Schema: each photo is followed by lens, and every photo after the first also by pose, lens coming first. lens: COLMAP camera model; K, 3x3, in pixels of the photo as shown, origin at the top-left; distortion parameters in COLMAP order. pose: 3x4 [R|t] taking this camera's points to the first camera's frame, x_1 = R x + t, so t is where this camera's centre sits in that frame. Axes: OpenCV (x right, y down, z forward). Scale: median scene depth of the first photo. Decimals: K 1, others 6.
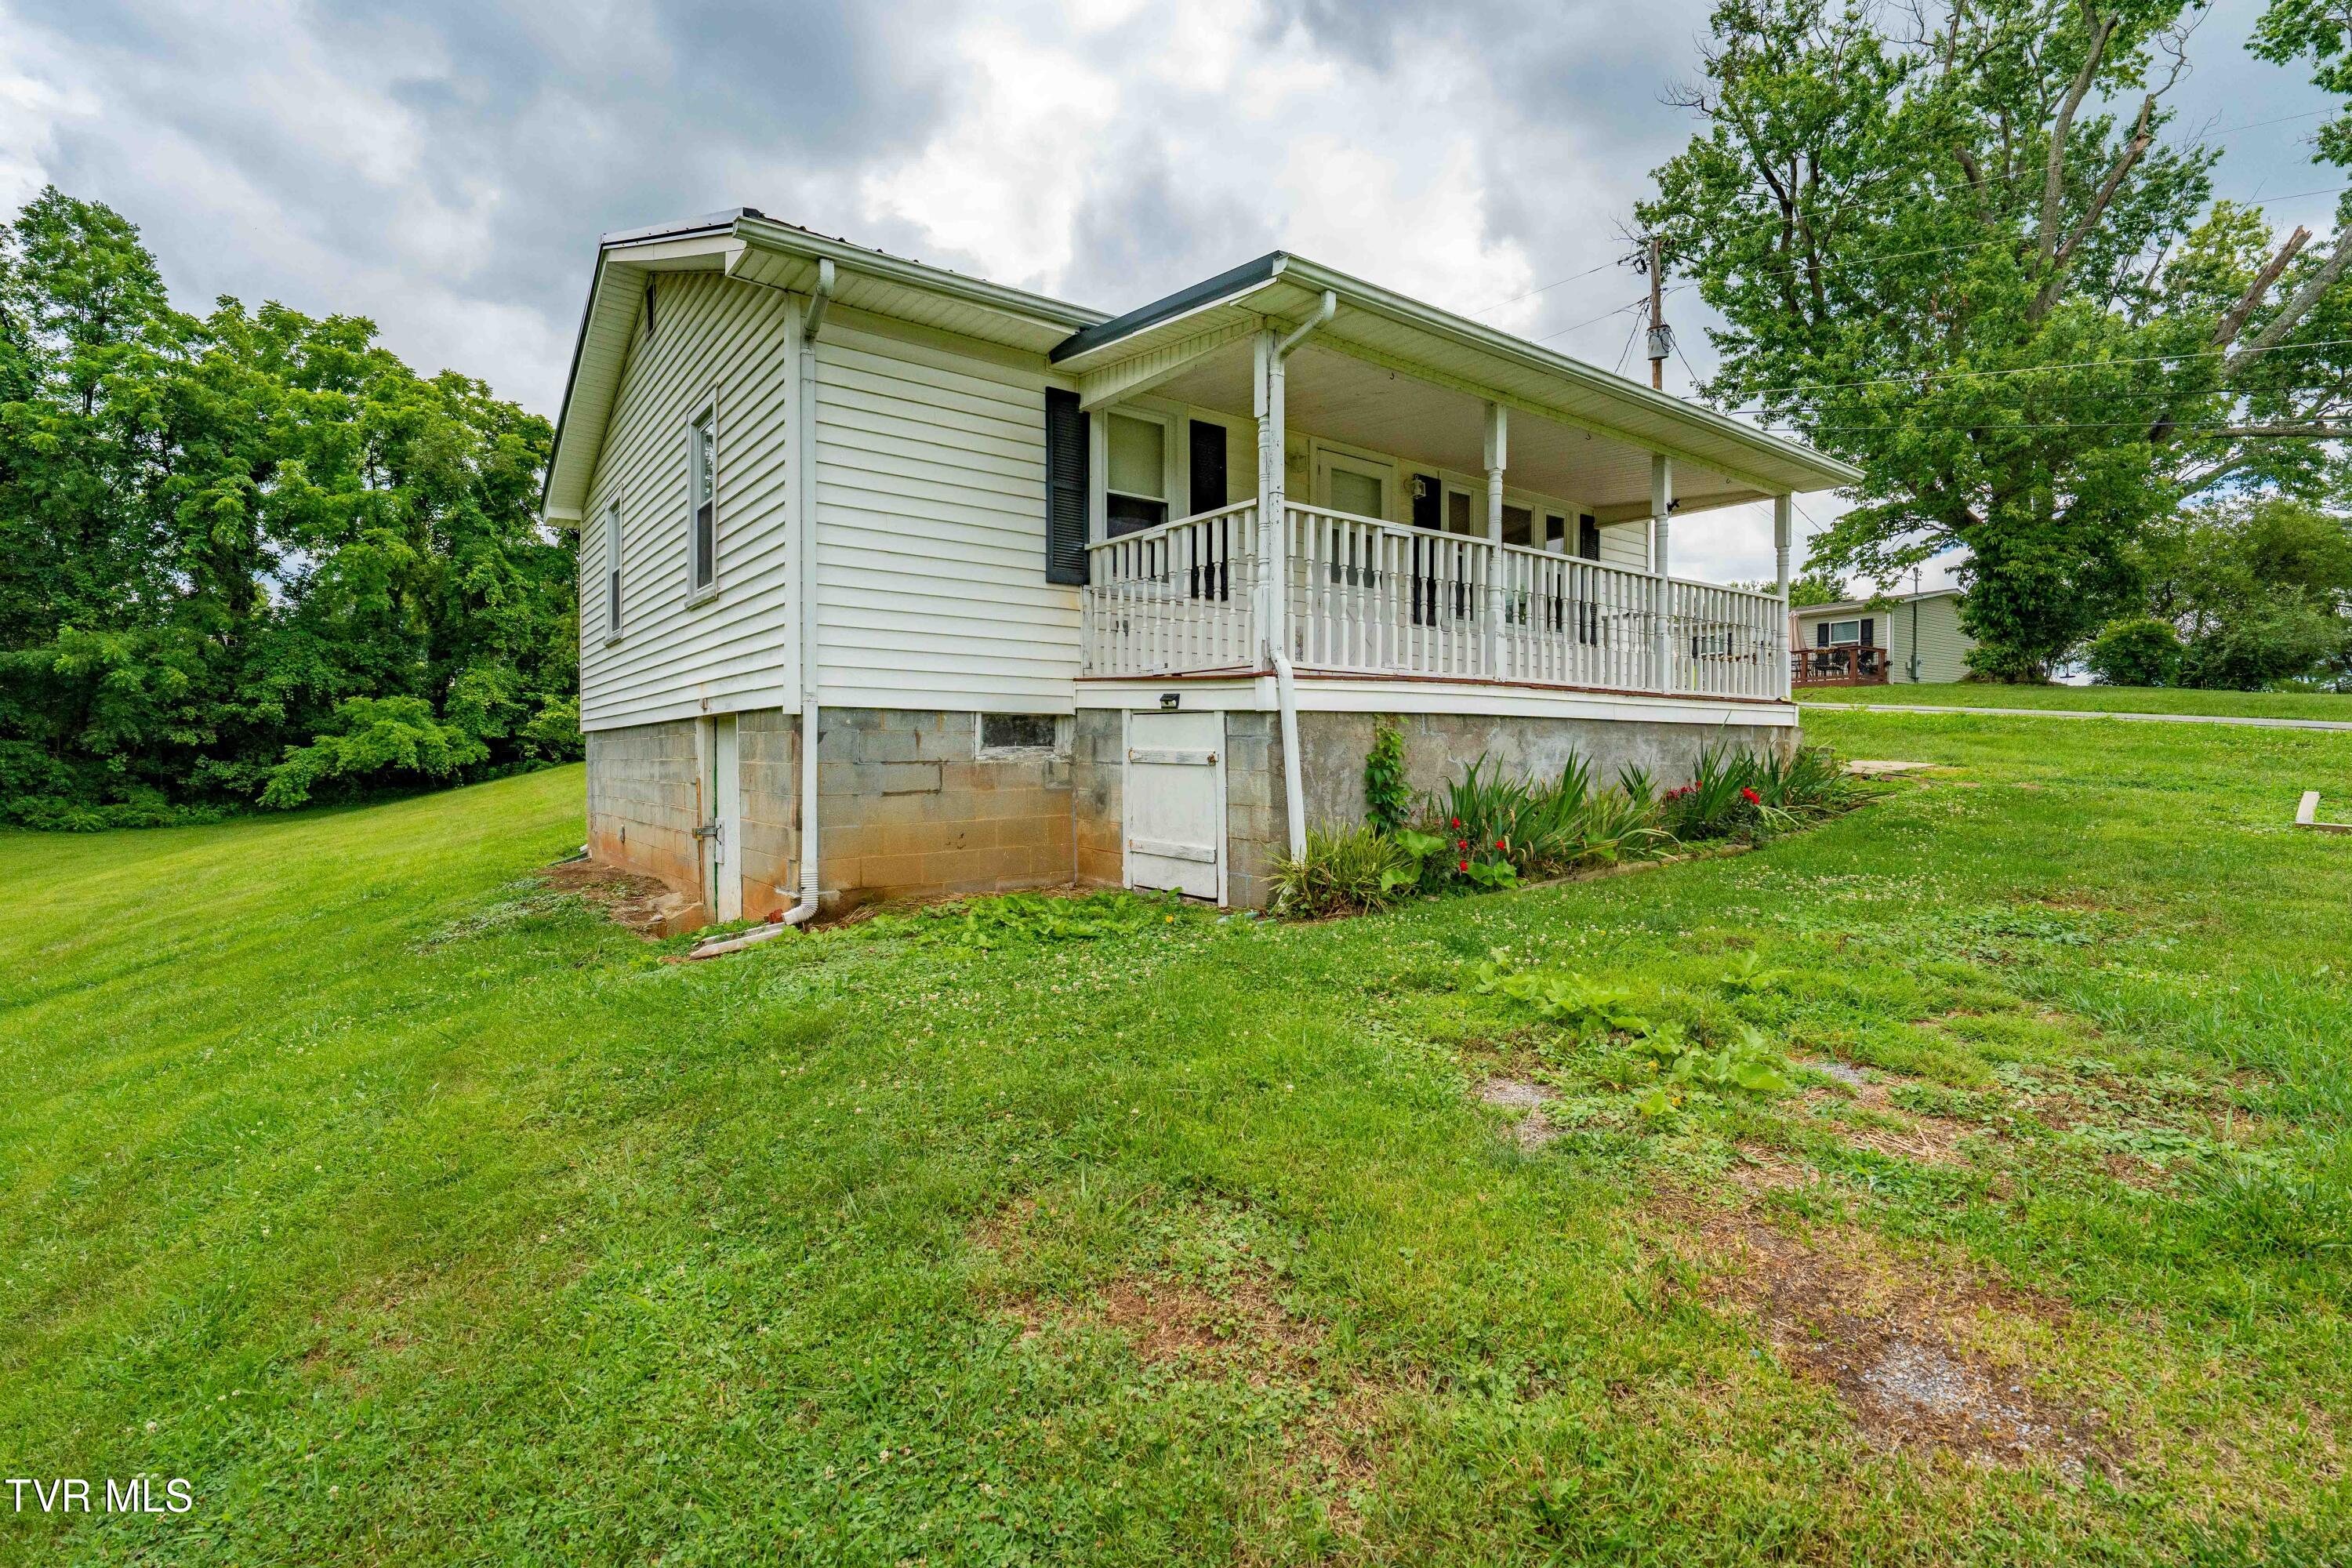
lens RADIAL K [[1087.2, 0, 1173.7], [0, 1087.2, 781.1], [0, 0, 1]] dist [-0.007577, 0.000245]
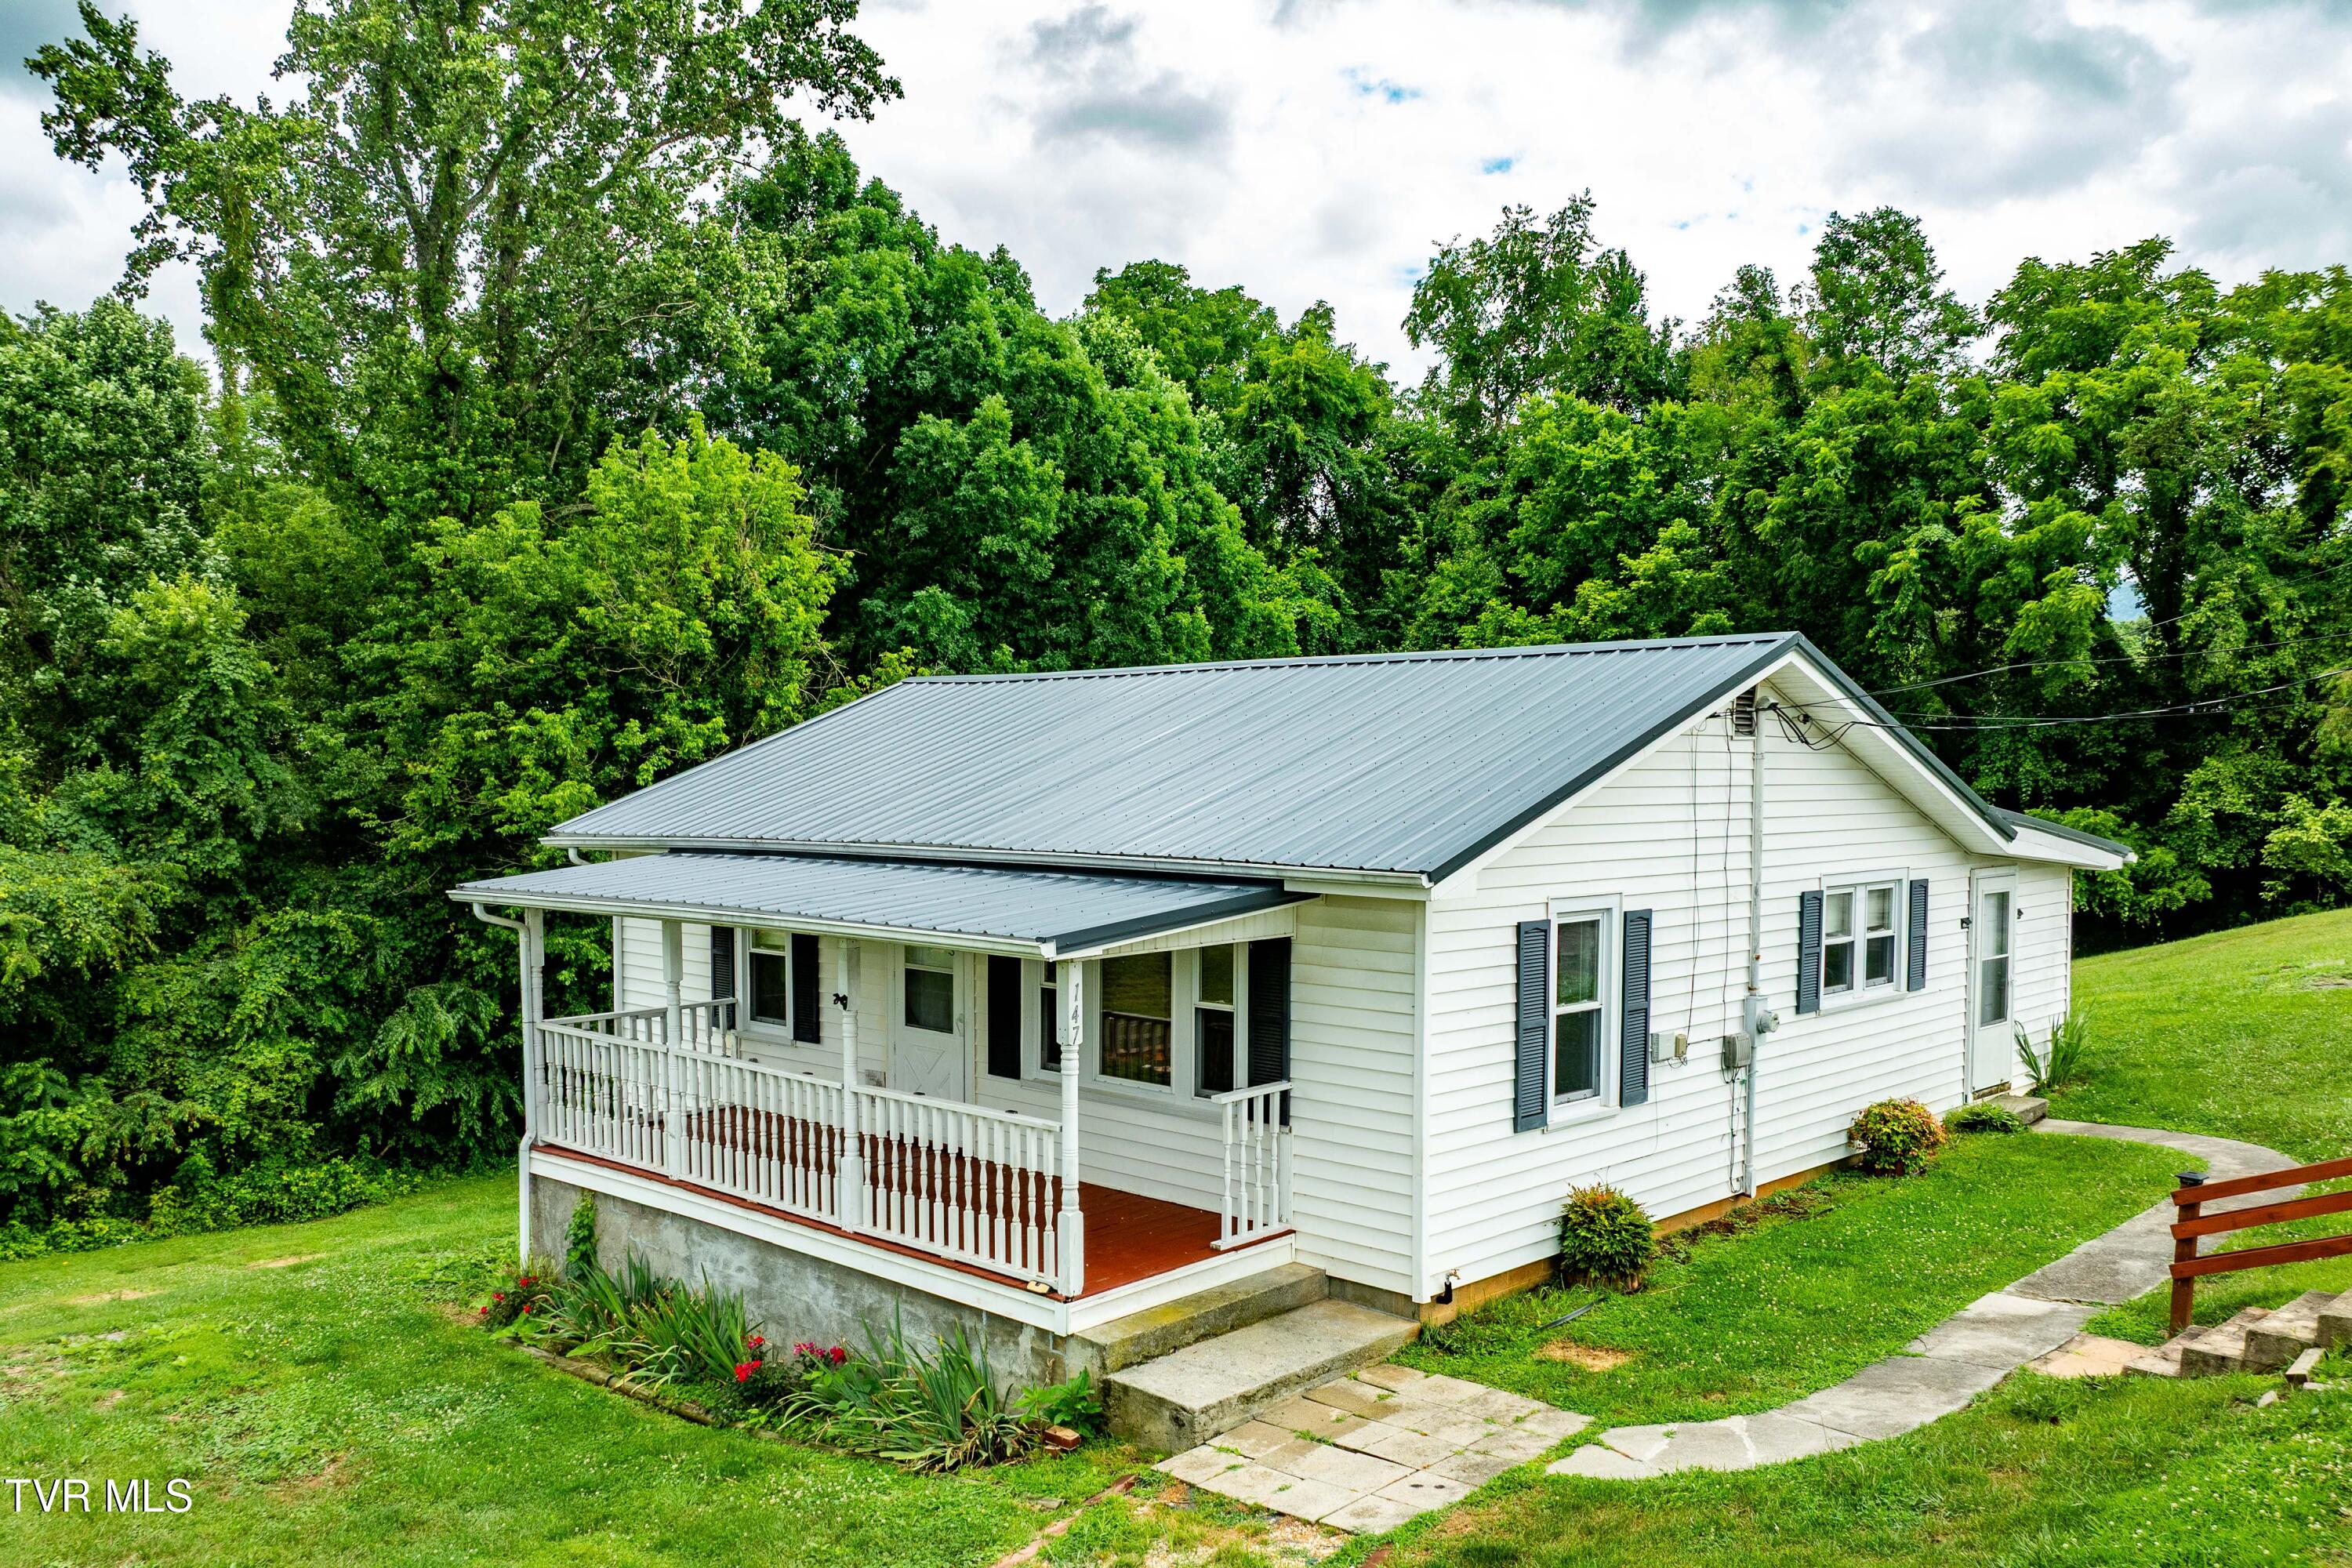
lens RADIAL K [[1937.2, 0, 1134.3], [0, 1937.2, 932.3], [0, 0, 1]] dist [-0.049694, 0.025723]
pose [[0.132084, 0.089778, -0.987165, 0.614157], [-0.010906, 0.995961, 0.089119, -0.141073], [0.991179, -0.001005, 0.132529, 0.333379]]
